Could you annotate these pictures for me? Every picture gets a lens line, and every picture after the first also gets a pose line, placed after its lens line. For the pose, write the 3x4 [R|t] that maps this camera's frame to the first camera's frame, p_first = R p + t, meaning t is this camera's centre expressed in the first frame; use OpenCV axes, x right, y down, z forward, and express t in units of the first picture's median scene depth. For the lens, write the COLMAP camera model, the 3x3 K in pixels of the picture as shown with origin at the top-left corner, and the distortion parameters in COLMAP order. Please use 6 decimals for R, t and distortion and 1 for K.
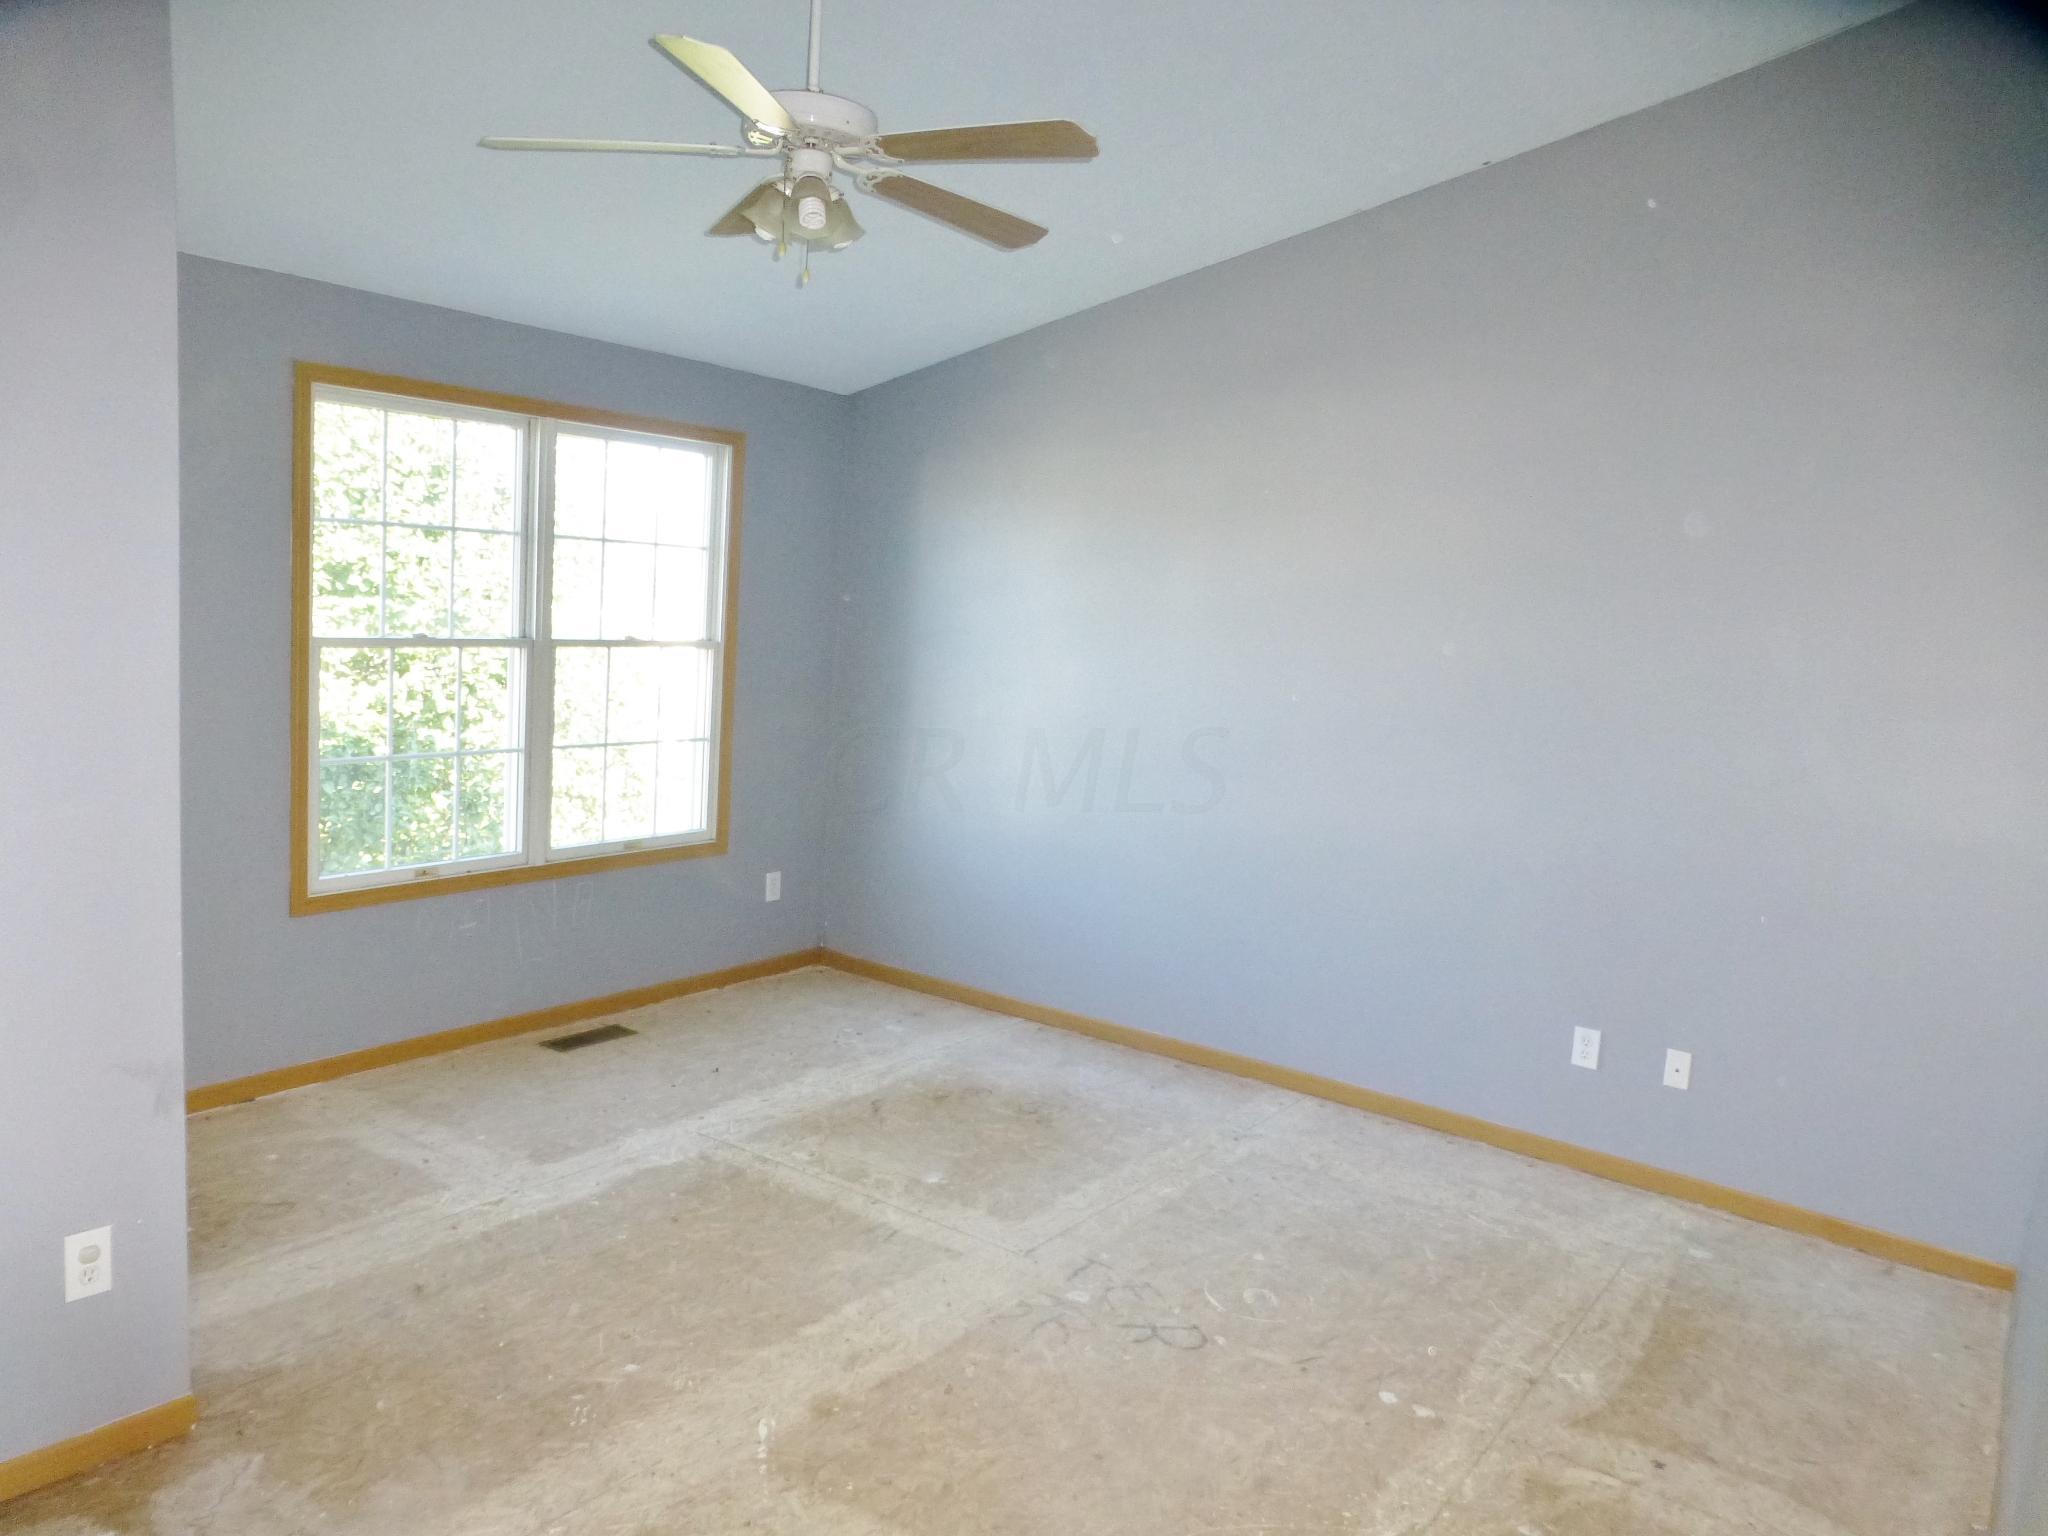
lens RADIAL K [[1450.8, 0, 1023.0], [0, 1450.8, 767.1], [0, 0, 1]] dist [0.004464, -0.000394]
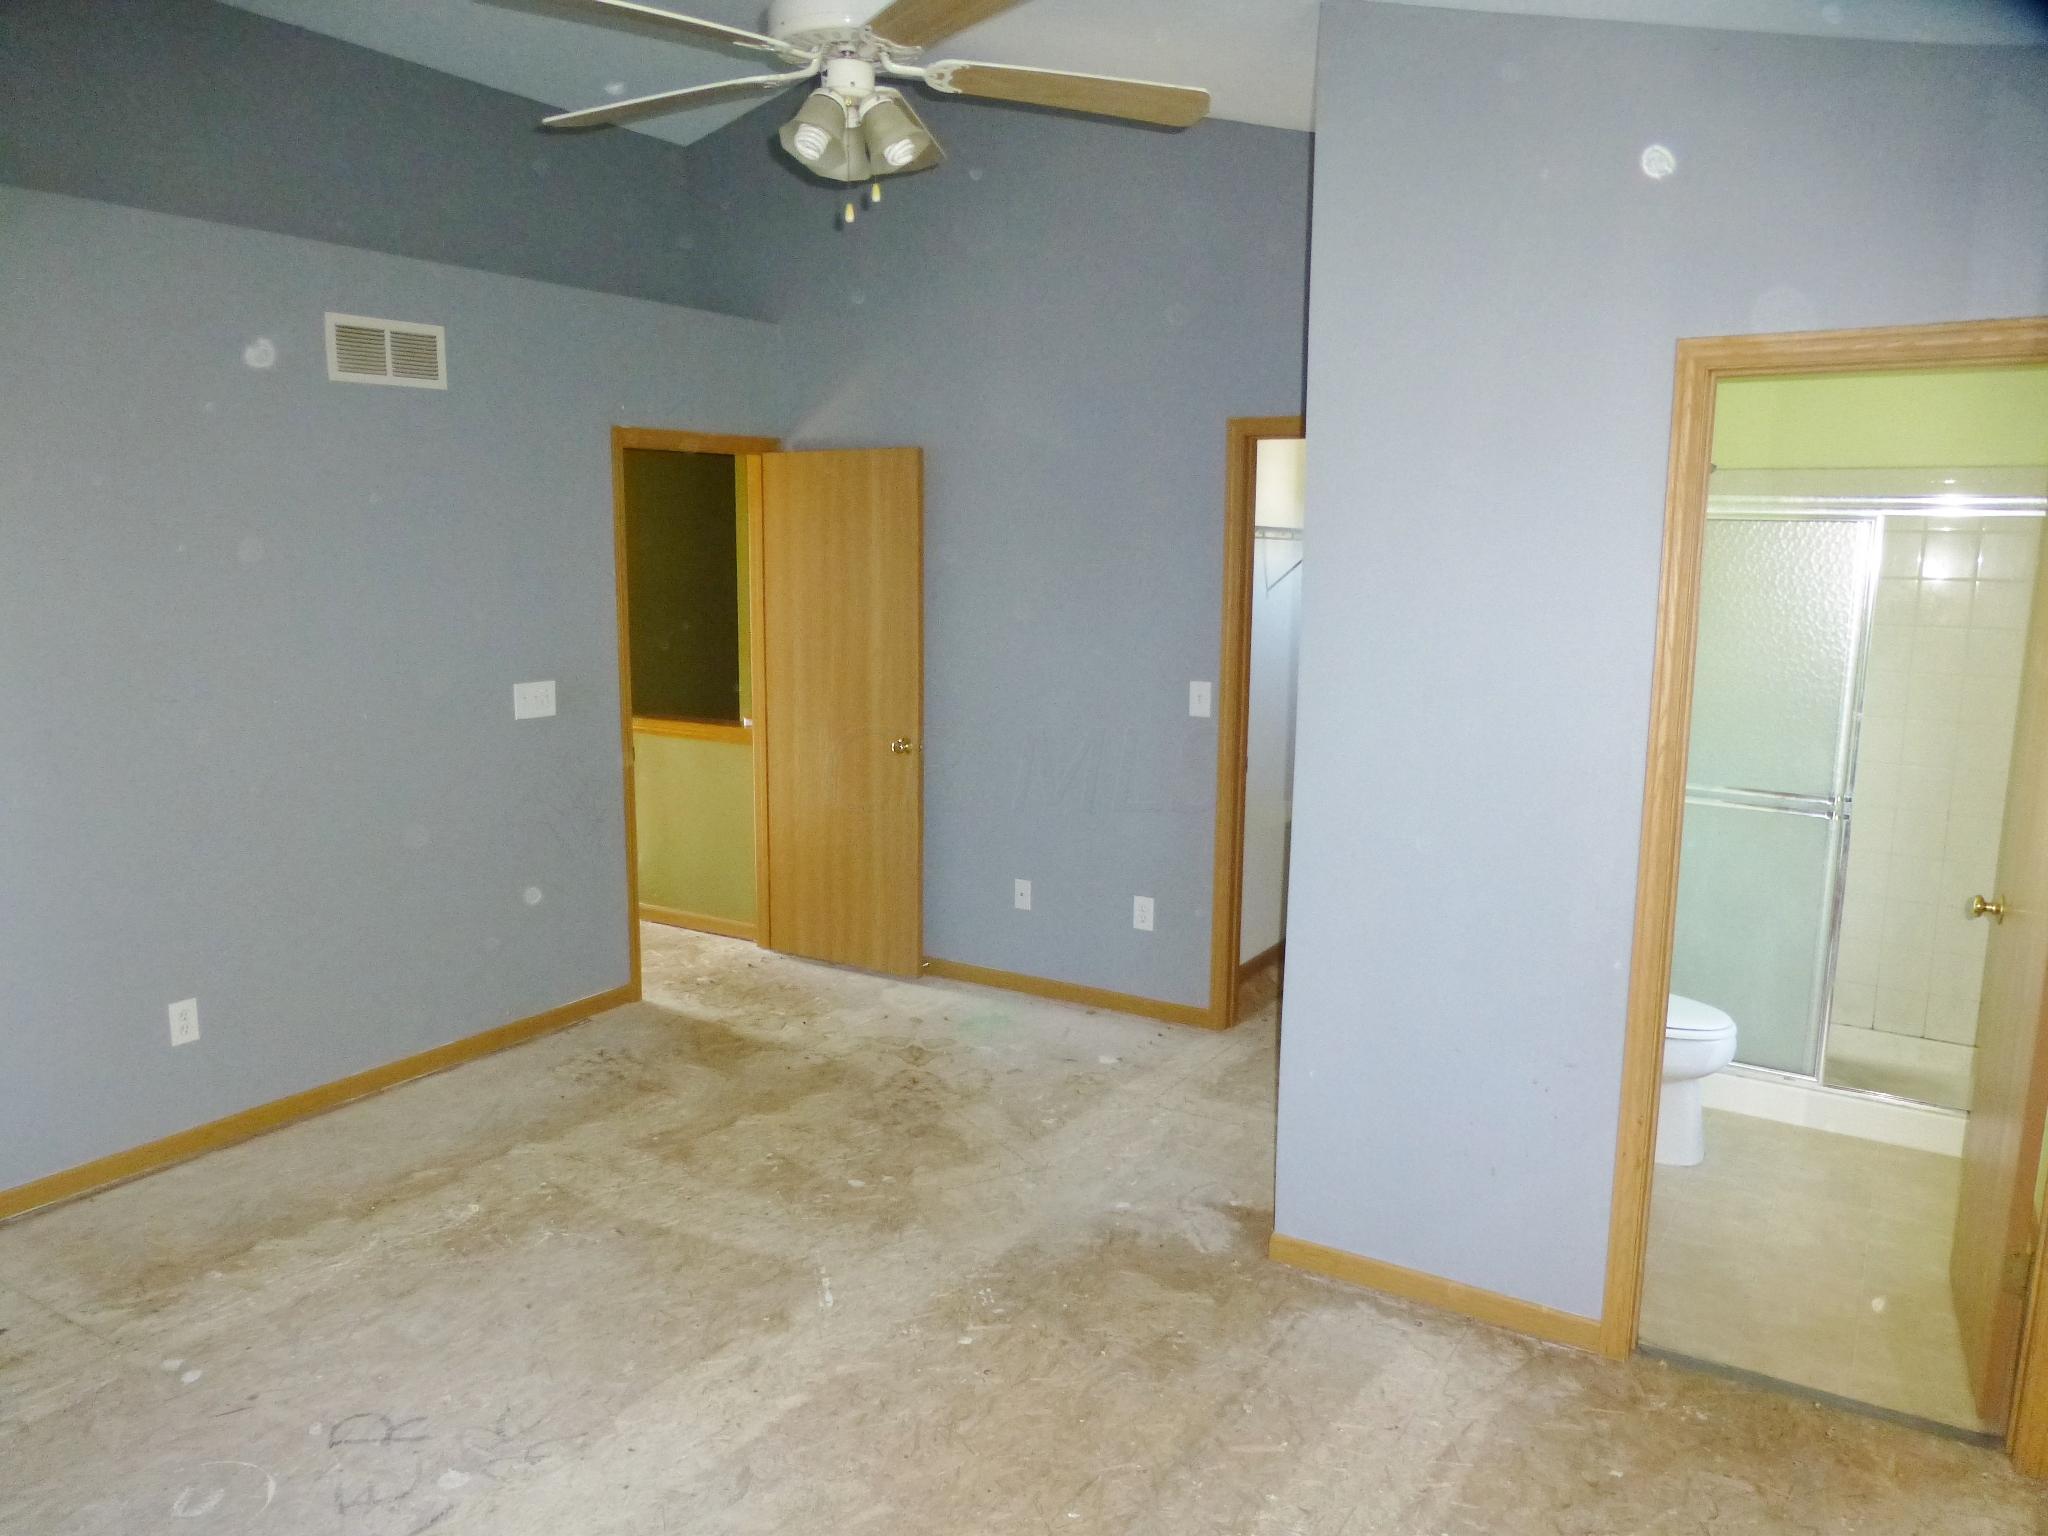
lens RADIAL K [[1450.8, 0, 1024.4], [0, 1450.8, 770.0], [0, 0, 1]] dist [0.004464, -0.000394]
pose [[-0.996053, -0.054810, -0.069813, -0.221755], [-0.072173, 0.957980, 0.277606, -0.274985], [0.051664, 0.281549, -0.958155, 1.926747]]
